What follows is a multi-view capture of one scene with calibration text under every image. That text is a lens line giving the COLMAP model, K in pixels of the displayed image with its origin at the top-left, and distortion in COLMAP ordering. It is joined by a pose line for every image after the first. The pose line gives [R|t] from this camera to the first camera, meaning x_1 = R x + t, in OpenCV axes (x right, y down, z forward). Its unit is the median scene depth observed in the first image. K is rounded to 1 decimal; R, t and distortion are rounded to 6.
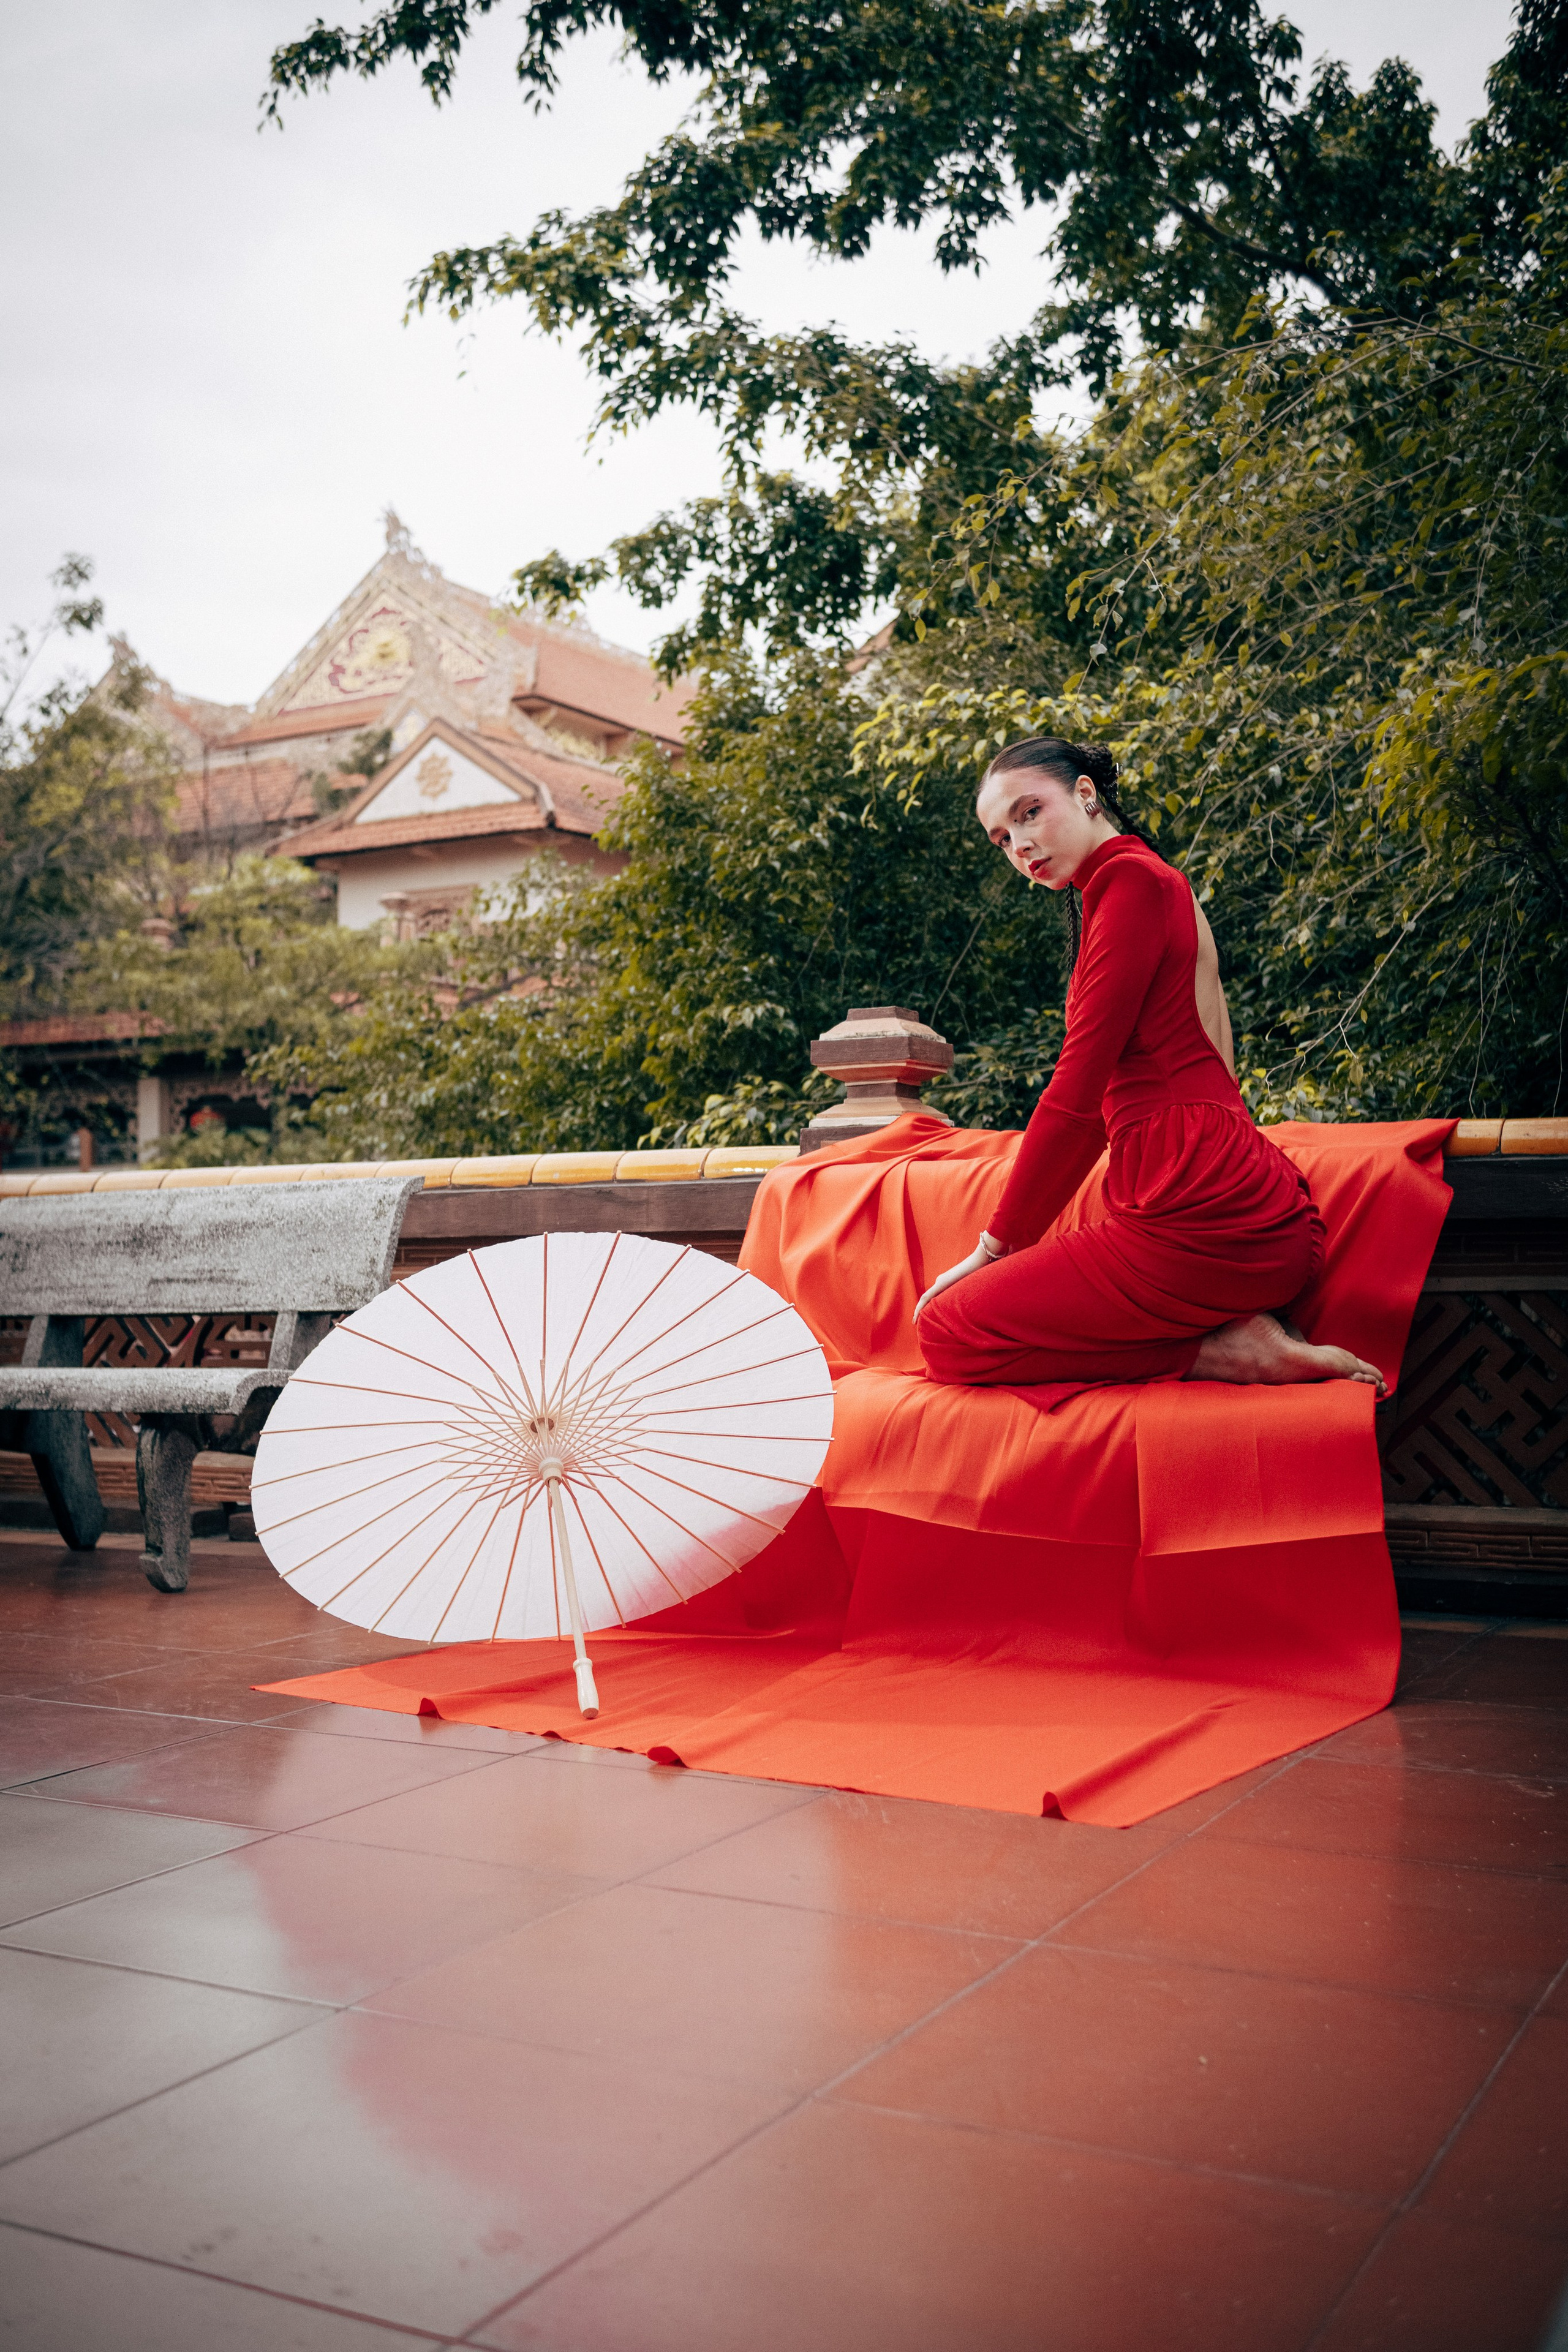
lens RADIAL K [[2304.9, 0, 784.0], [0, 2304.9, 1176.0], [0, 0, 1]] dist [0.010156, -0.007759]
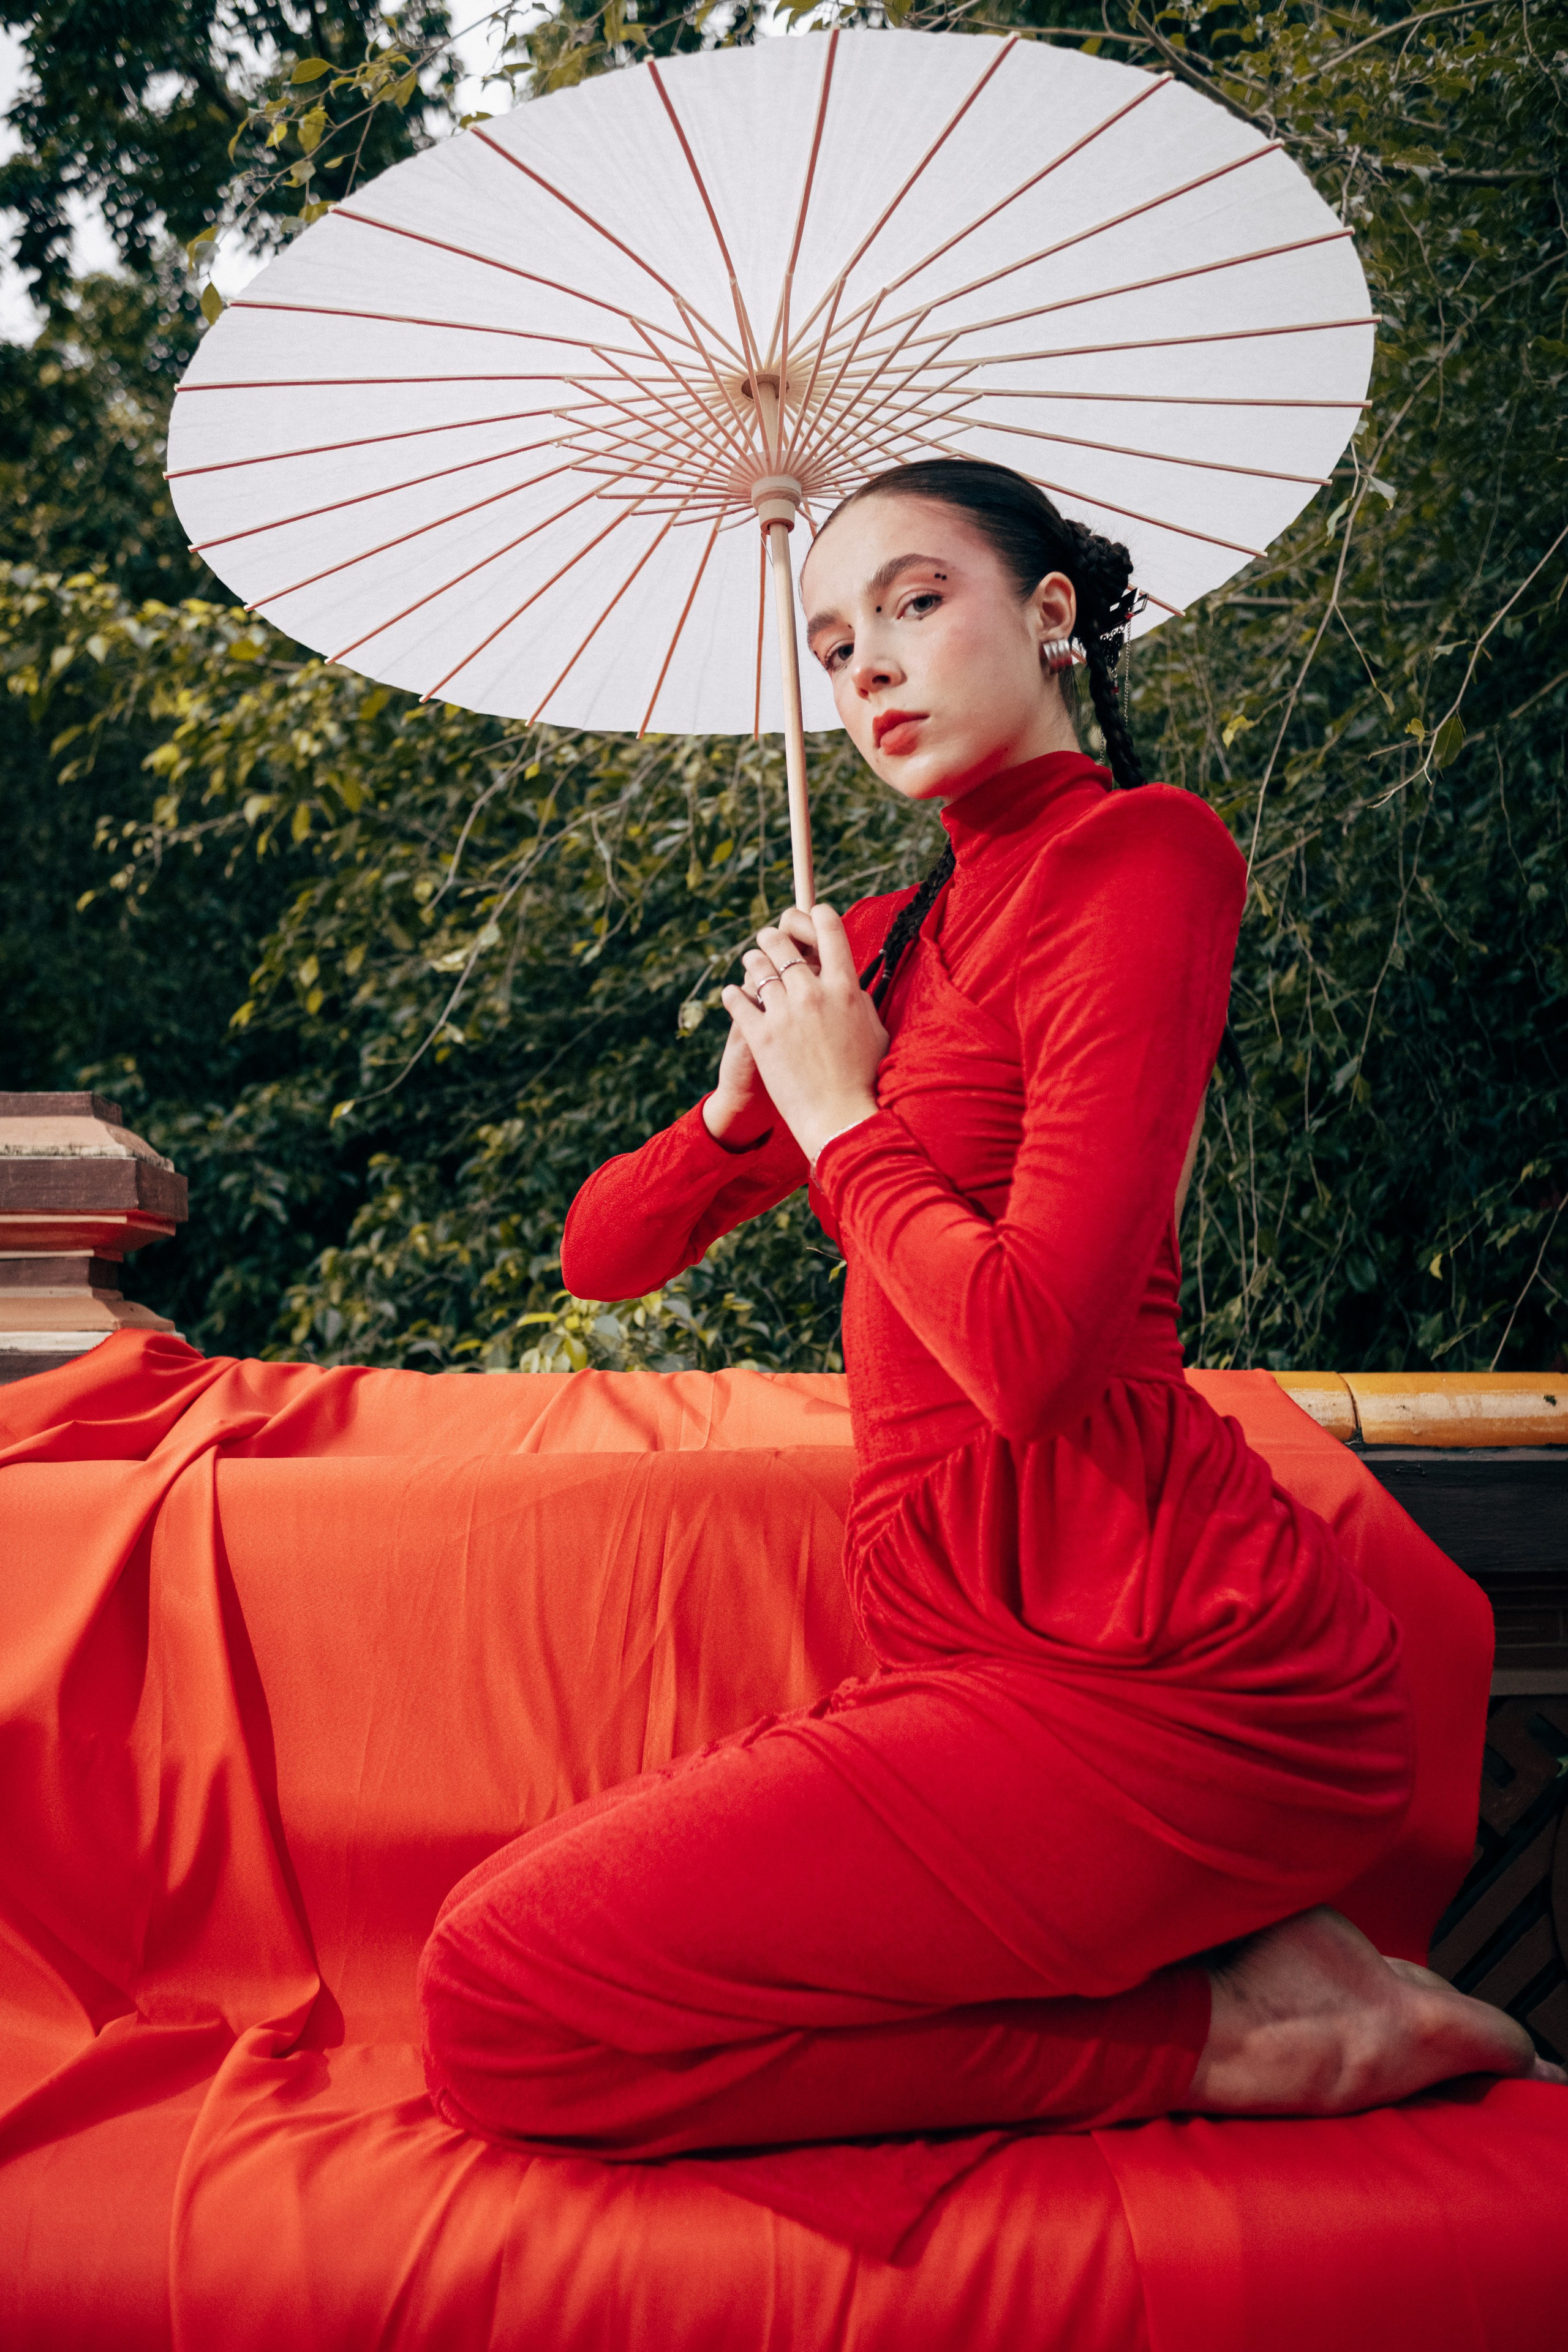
lens RADIAL K [[2304.9, 0, 784.0], [0, 2304.9, 1176.0], [0, 0, 1]] dist [0.010156, -0.007759]
pose [[0.860630, 0.041941, 0.507501, -0.033227], [-0.020549, 0.998651, -0.047683, -0.018576], [-0.508816, 0.030609, 0.860331, 0.260965]]
